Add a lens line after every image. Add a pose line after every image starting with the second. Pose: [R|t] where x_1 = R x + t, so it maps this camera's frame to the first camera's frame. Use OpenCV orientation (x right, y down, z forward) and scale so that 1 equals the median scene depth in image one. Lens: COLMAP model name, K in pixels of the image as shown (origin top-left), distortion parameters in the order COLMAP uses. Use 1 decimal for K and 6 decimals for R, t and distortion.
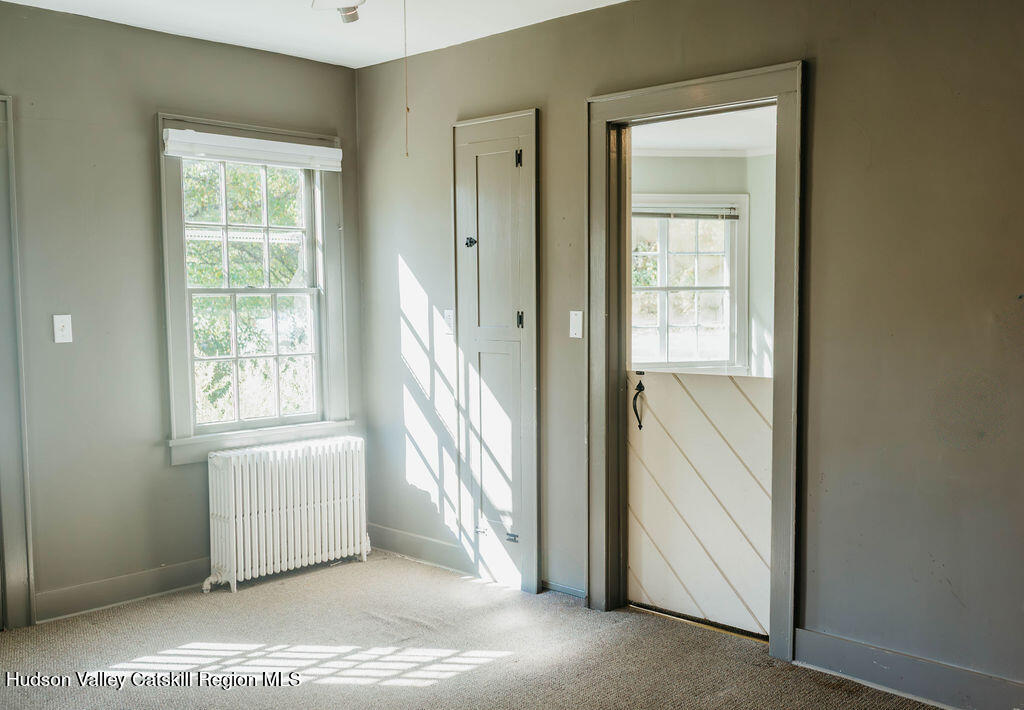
lens RADIAL K [[1083.5, 0, 513.0], [0, 1083.5, 351.6], [0, 0, 1]] dist [-0.006137, 0.000000]
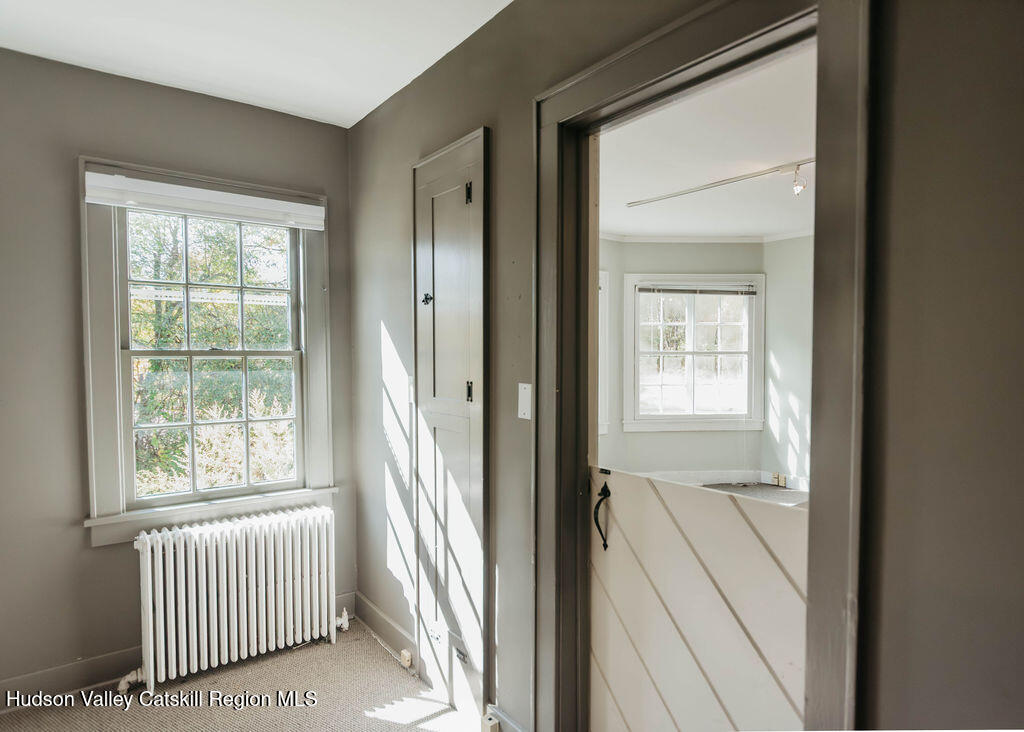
lens RADIAL K [[609.5, 0, 538.4], [0, 609.5, 369.1], [0, 0, 1]] dist [-0.006838, -0.006113]
pose [[0.989737, 0.010922, -0.142481, 0.118001], [-0.014949, 0.999517, -0.027229, -0.033315], [0.142115, 0.029080, 0.989423, 0.535203]]
